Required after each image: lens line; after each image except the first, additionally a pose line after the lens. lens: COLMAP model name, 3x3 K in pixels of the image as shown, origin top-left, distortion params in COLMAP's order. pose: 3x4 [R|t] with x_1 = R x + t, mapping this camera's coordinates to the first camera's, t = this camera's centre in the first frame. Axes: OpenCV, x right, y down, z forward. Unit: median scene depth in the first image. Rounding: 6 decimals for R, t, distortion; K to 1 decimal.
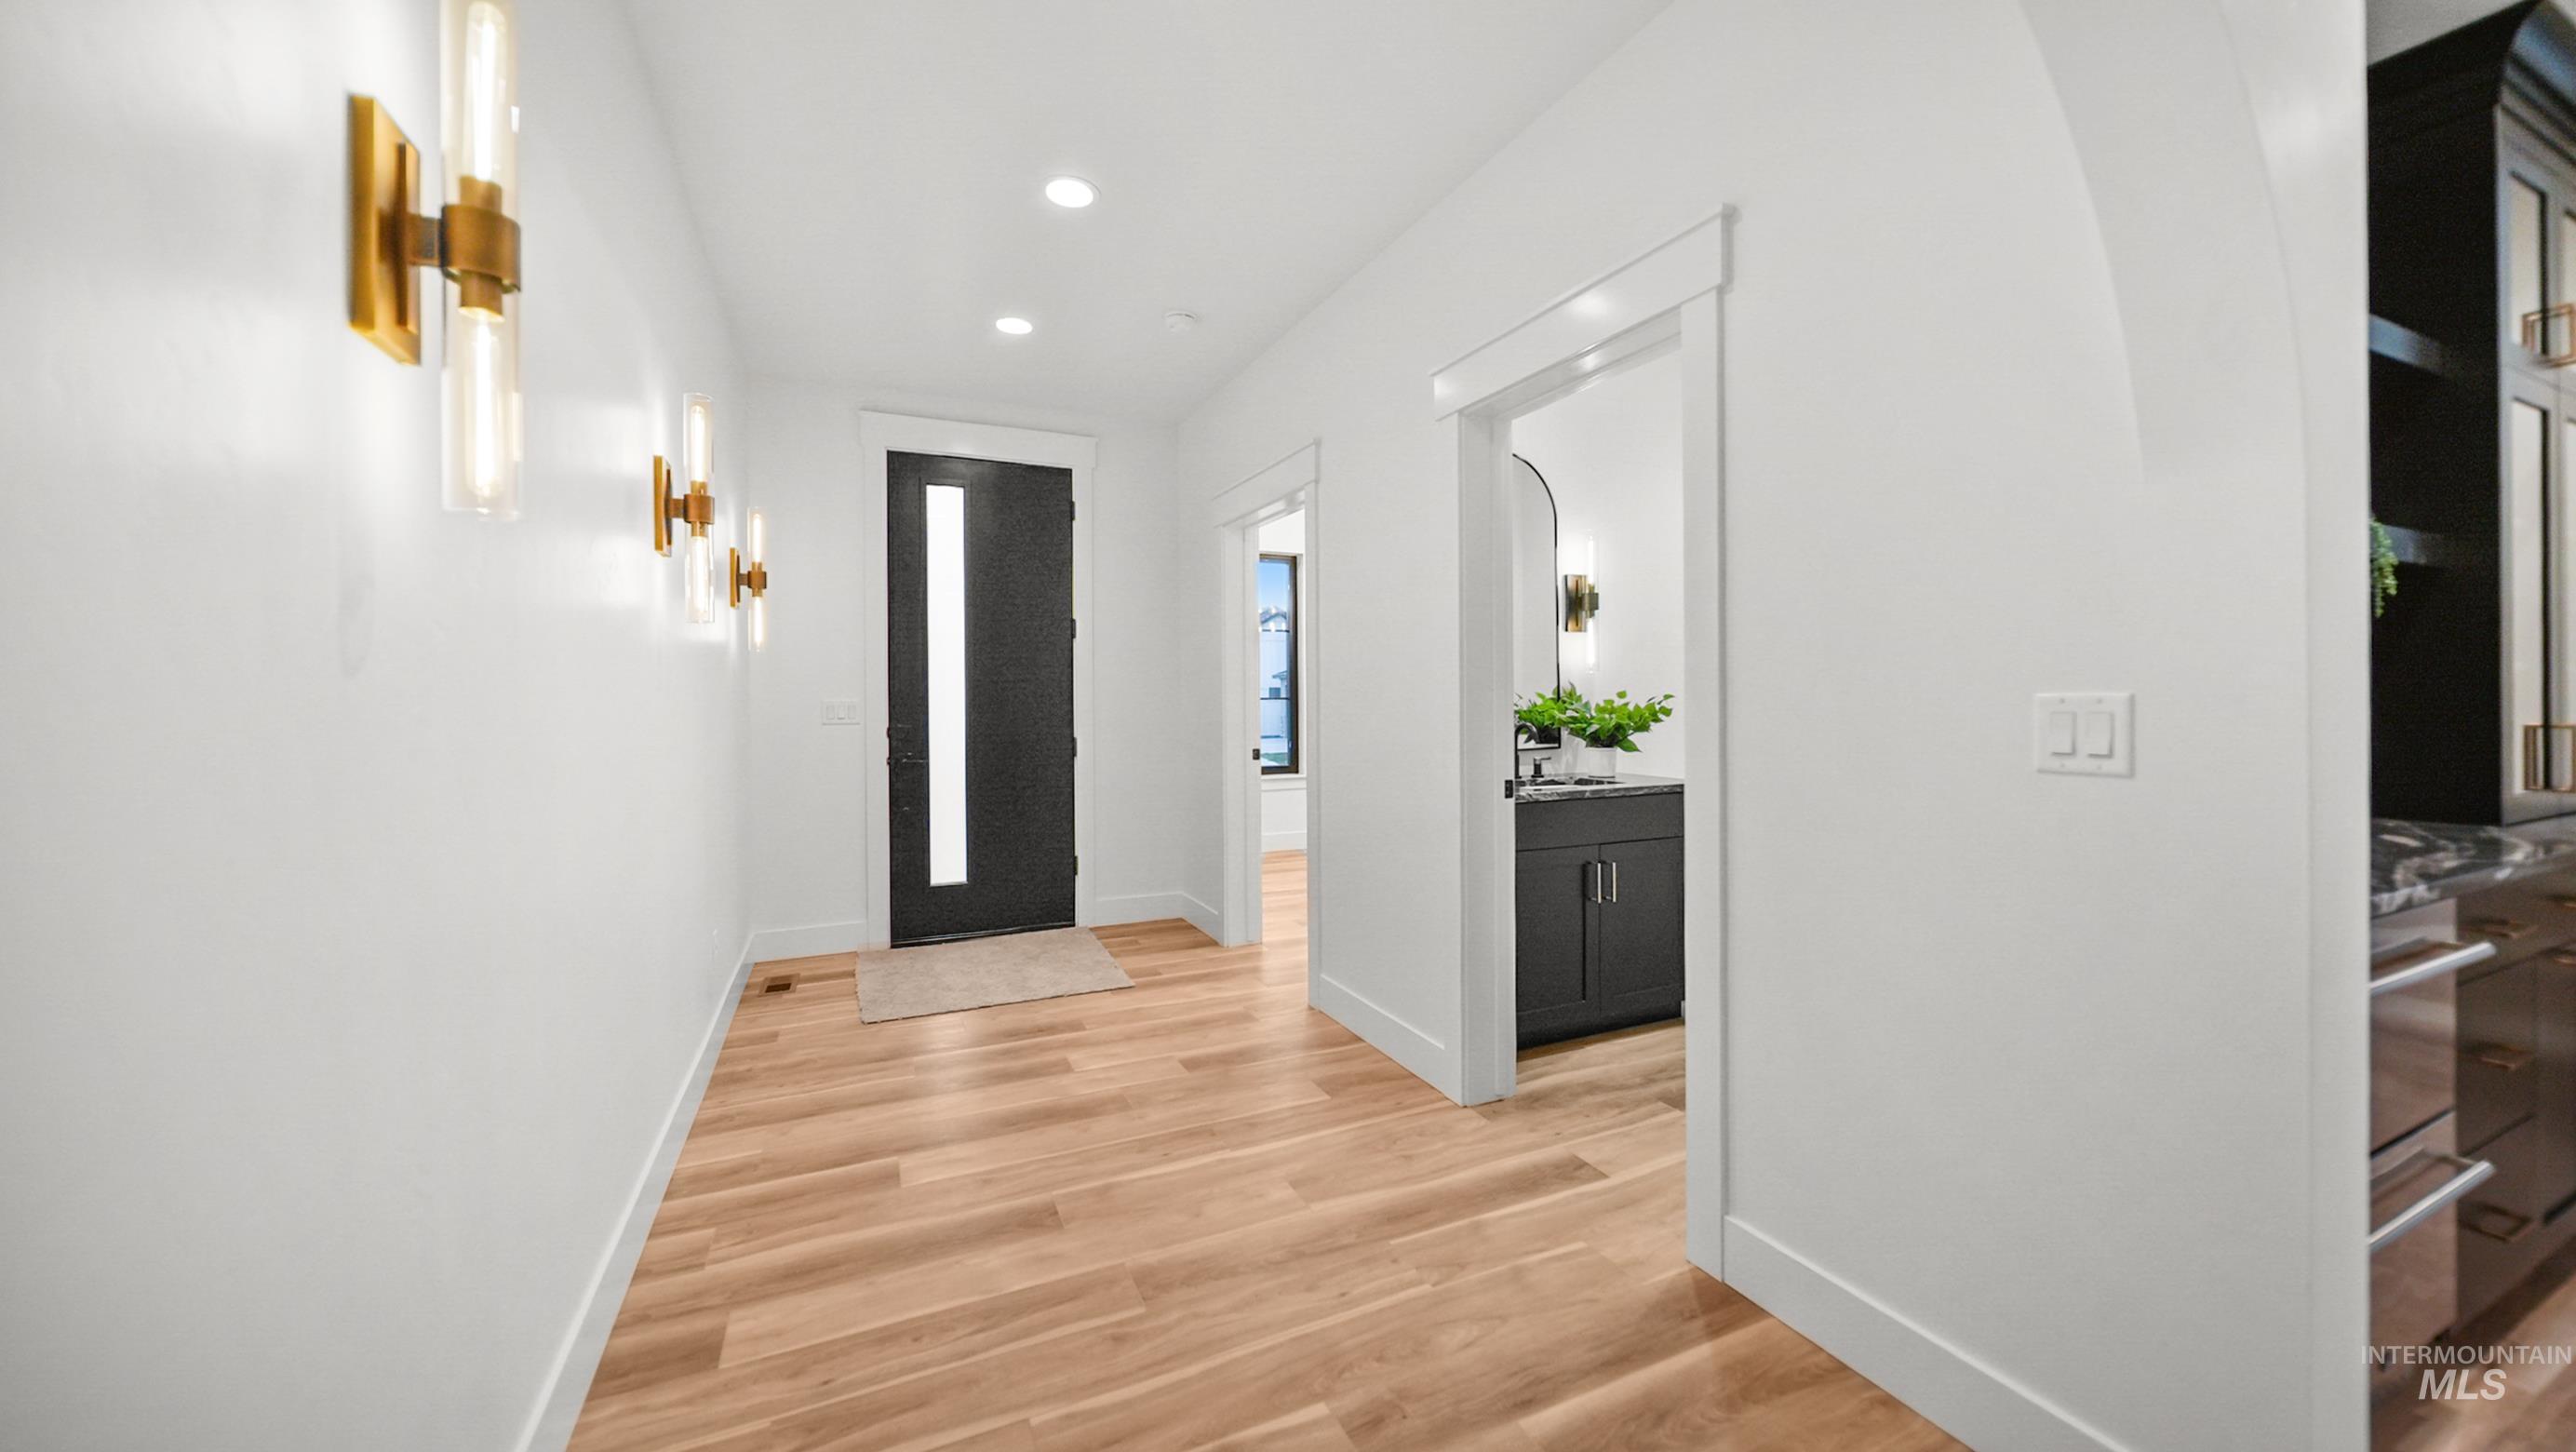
lens RADIAL K [[922.4, 0, 1289.6], [0, 922.4, 700.8], [0, 0, 1]] dist [-0.001236, -0.000040]
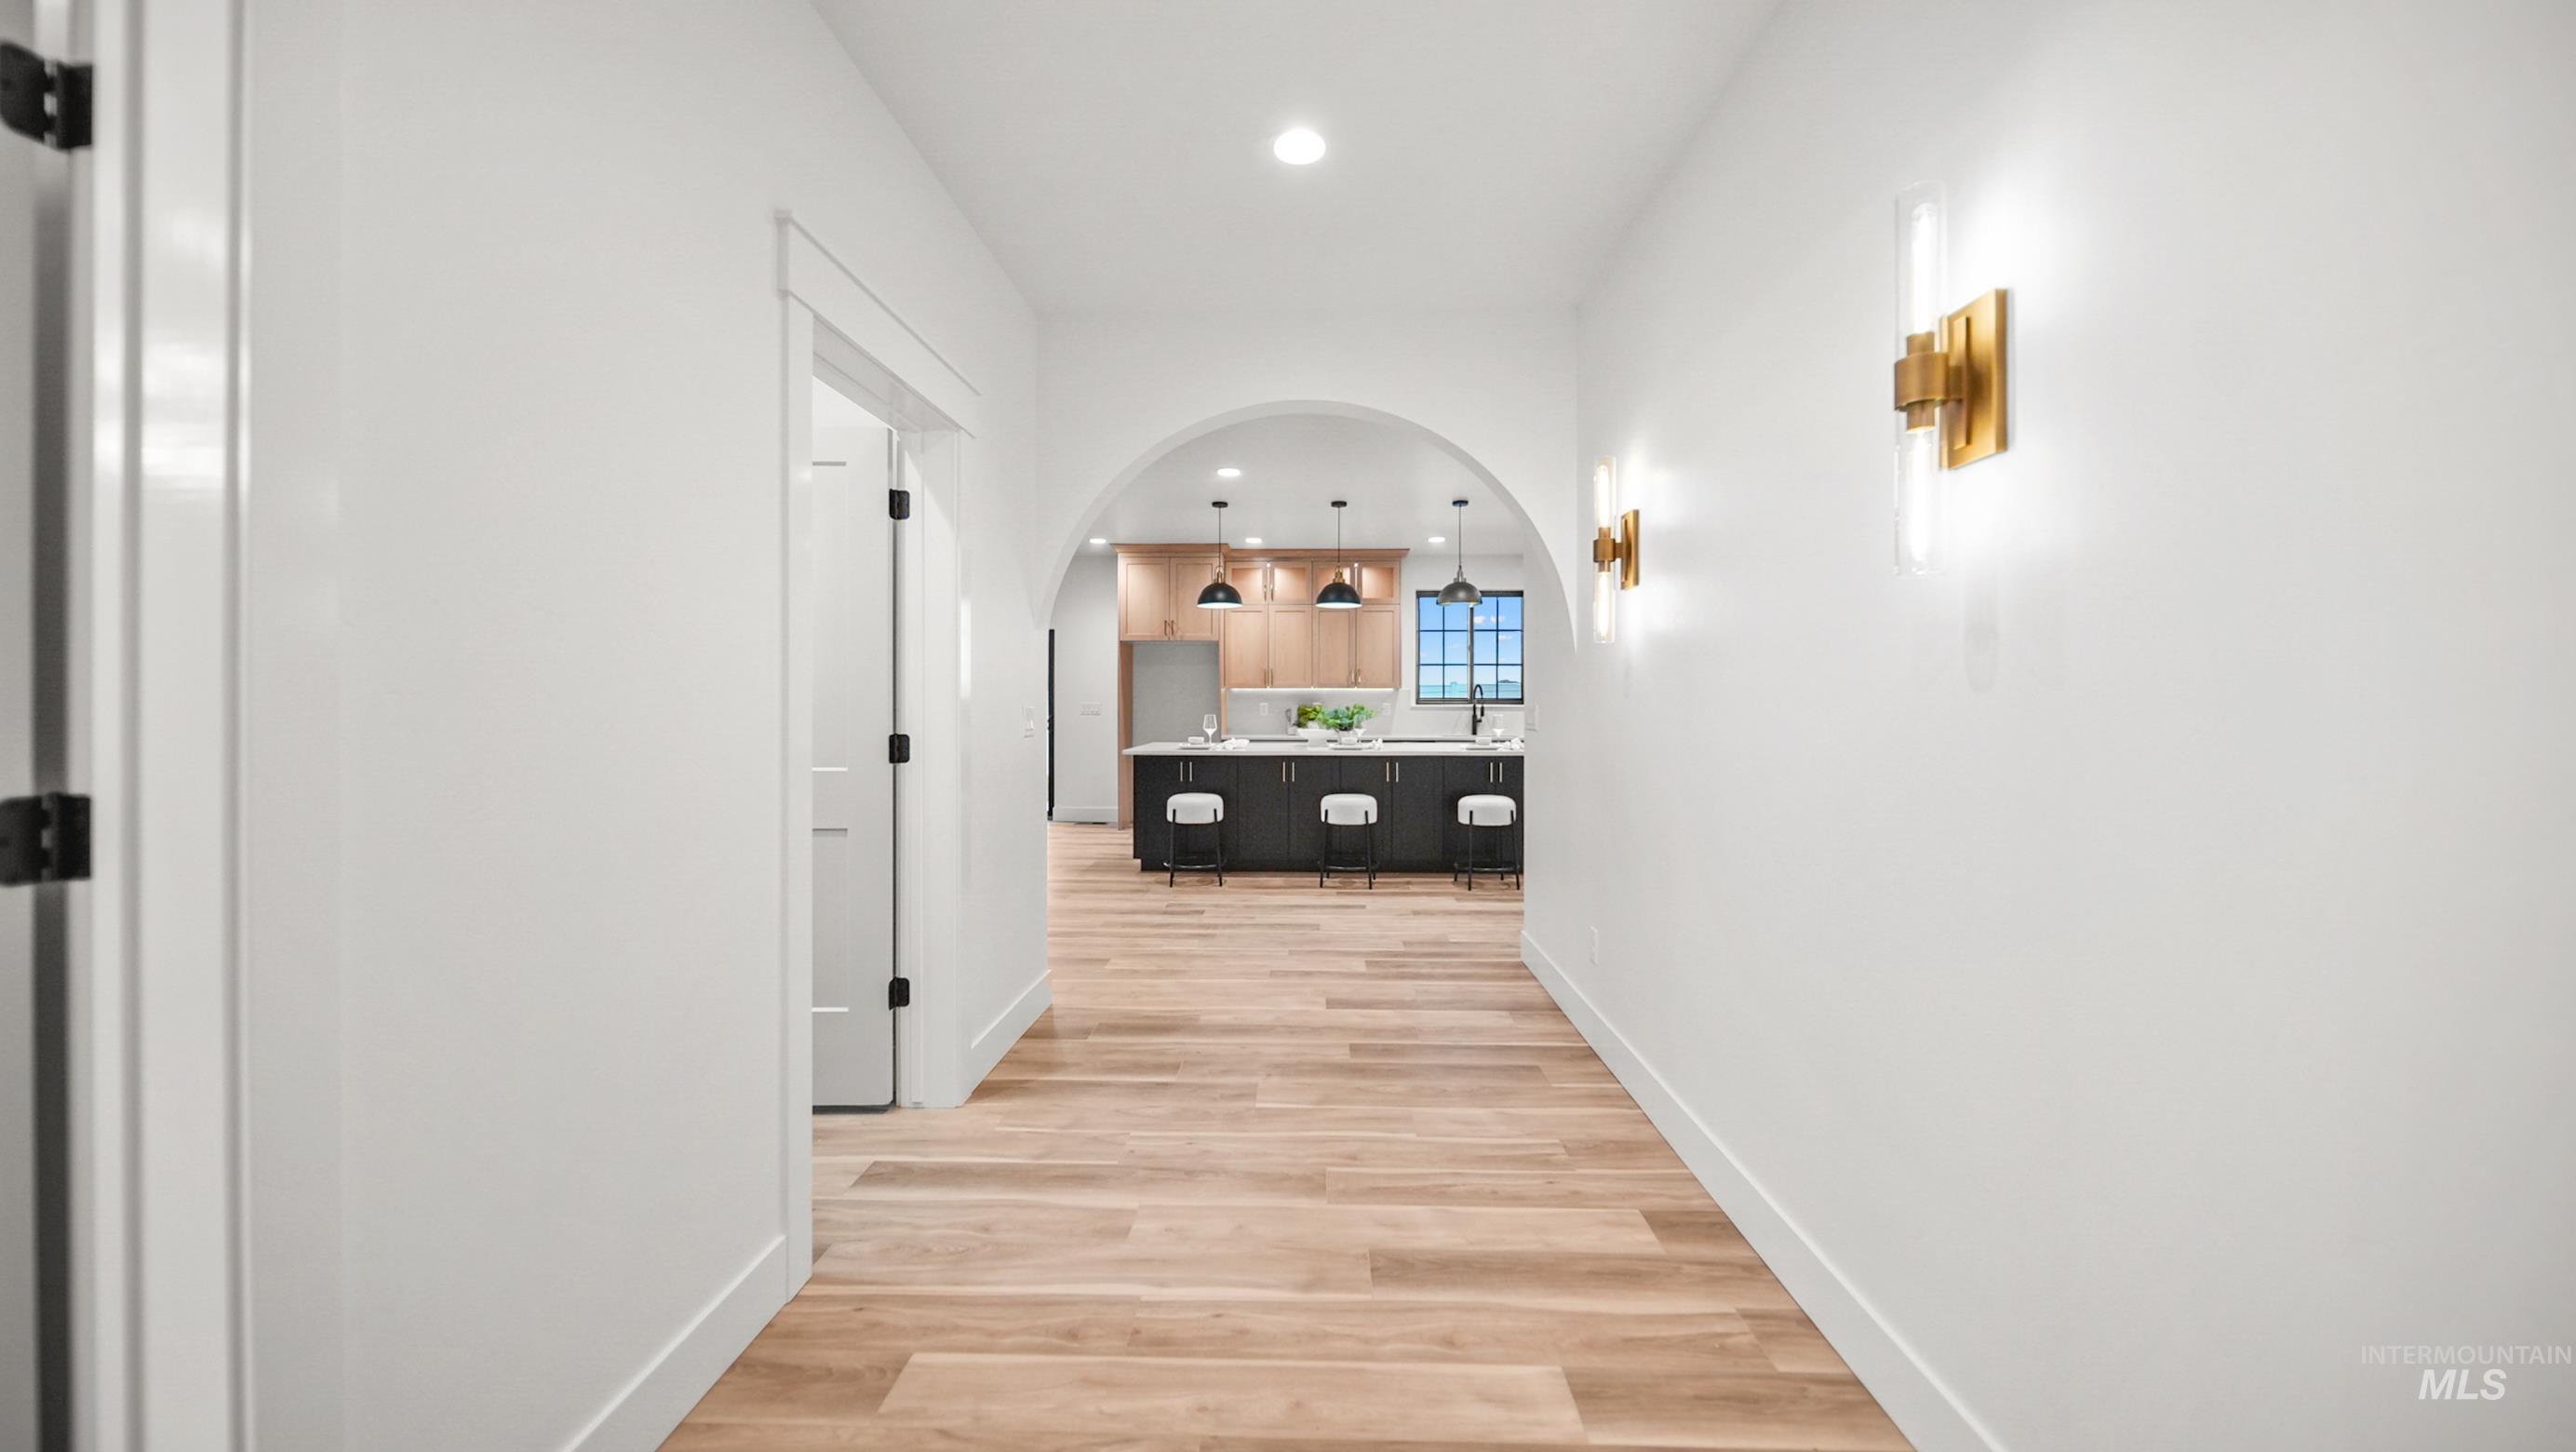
lens RADIAL K [[922.4, 0, 1289.6], [0, 922.4, 700.8], [0, 0, 1]] dist [-0.001236, -0.000040]
pose [[-0.894725, 0.005270, 0.446587, -0.349876], [0.003050, 0.999979, -0.005689, -0.001061], [-0.446608, -0.003728, -0.894722, 1.100576]]
